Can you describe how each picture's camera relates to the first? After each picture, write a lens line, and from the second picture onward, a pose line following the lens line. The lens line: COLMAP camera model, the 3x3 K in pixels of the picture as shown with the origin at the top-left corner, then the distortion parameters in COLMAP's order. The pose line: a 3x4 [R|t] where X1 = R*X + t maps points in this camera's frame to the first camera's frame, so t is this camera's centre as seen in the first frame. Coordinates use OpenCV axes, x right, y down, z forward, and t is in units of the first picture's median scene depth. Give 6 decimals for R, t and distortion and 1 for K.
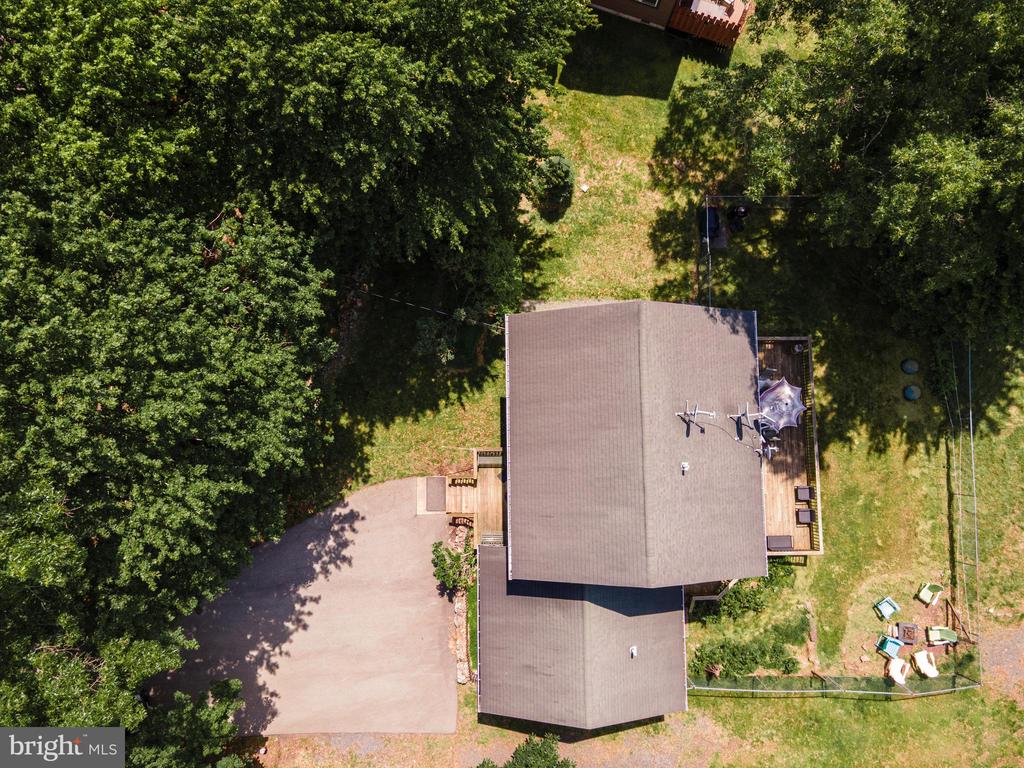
lens RADIAL K [[753.9, 0, 507.8], [0, 753.9, 386.2], [0, 0, 1]] dist [-0.001995, 0.104094]
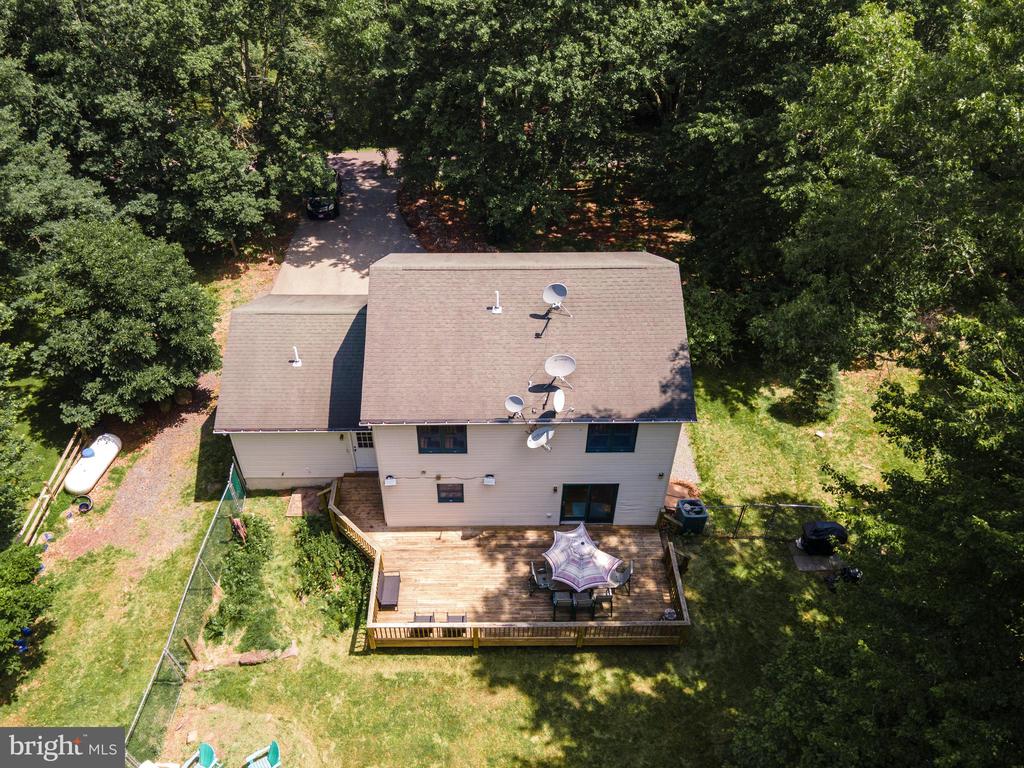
lens RADIAL K [[753.9, 0, 507.8], [0, 753.9, 386.2], [0, 0, 1]] dist [-0.001995, 0.104094]
pose [[0.007496, 0.648663, -0.761039, 0.740923], [-0.995322, 0.078151, 0.056808, 0.037706], [0.096325, 0.757053, 0.646214, 0.385320]]
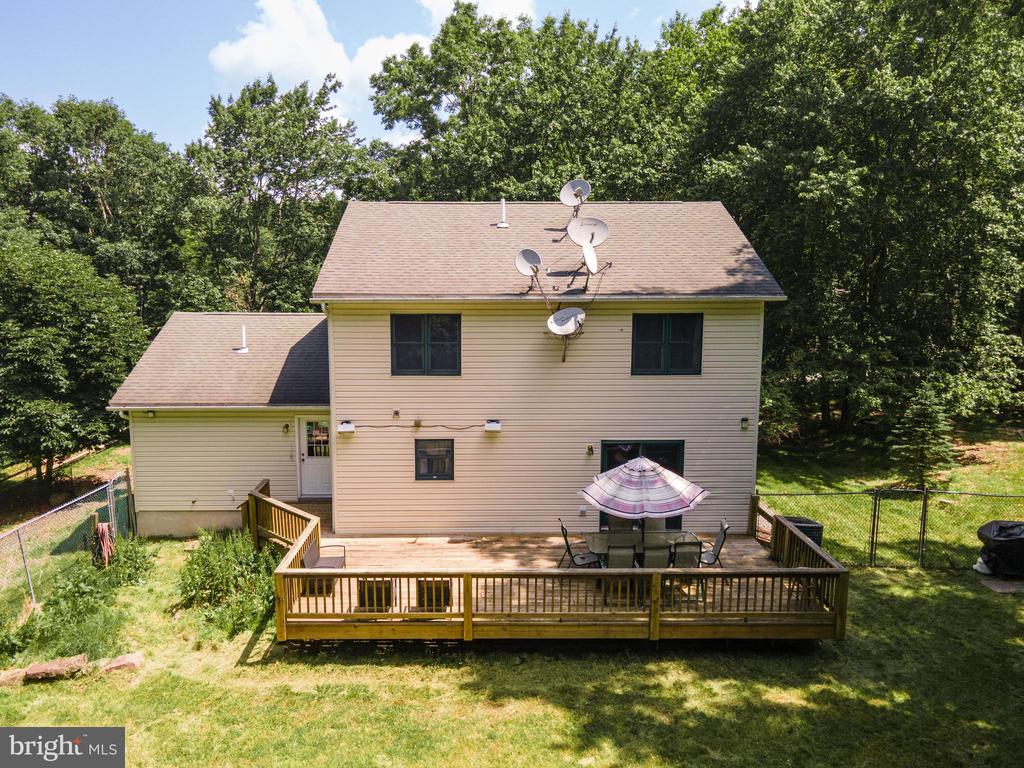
lens RADIAL K [[753.9, 0, 507.8], [0, 753.9, 386.2], [0, 0, 1]] dist [-0.001995, 0.104094]
pose [[0.010871, 0.136947, -0.990519, 0.731749], [-0.994684, 0.102923, 0.003313, 0.087542], [0.102401, 0.985217, 0.137338, 0.812099]]
